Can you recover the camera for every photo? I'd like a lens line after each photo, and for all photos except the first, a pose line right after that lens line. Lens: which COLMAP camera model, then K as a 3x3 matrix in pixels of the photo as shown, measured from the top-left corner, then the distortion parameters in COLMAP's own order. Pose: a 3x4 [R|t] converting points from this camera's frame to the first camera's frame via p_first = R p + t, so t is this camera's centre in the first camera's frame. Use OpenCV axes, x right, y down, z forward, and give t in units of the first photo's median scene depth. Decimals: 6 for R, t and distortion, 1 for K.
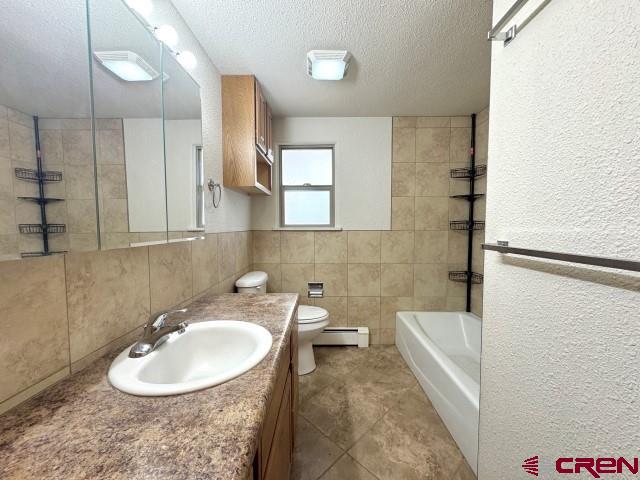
lens RADIAL K [[255.2, 0, 317.9], [0, 255.2, 239.1], [0, 0, 1]] dist [-0.001583, -0.000092]
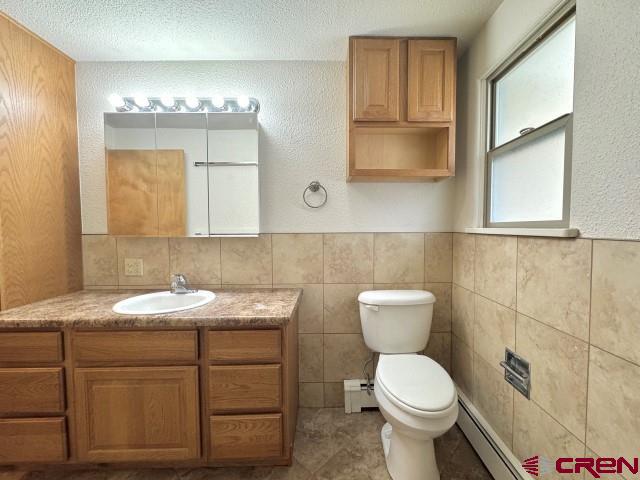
lens RADIAL K [[267.1, 0, 326.3], [0, 267.1, 238.3], [0, 0, 1]] dist [0.002687, 0.000182]
pose [[0.032456, 0.044042, -0.998502, 0.432334], [-0.047436, 0.997971, 0.042476, -0.032117], [0.998347, 0.045986, 0.034479, 0.656746]]
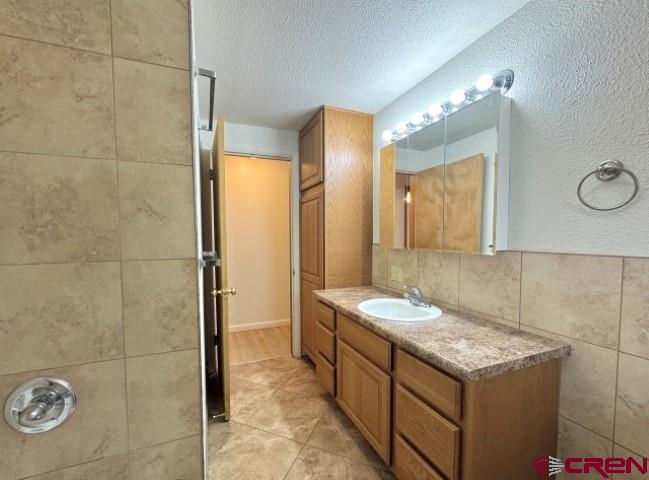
lens RADIAL K [[275.3, 0, 323.6], [0, 275.3, 250.1], [0, 0, 1]] dist [0.001007, 0.000257]
pose [[-0.912655, 0.028074, -0.407766, 0.267165], [-0.014891, 0.994692, 0.101810, -0.057218], [0.408460, 0.098990, -0.907393, 0.846225]]
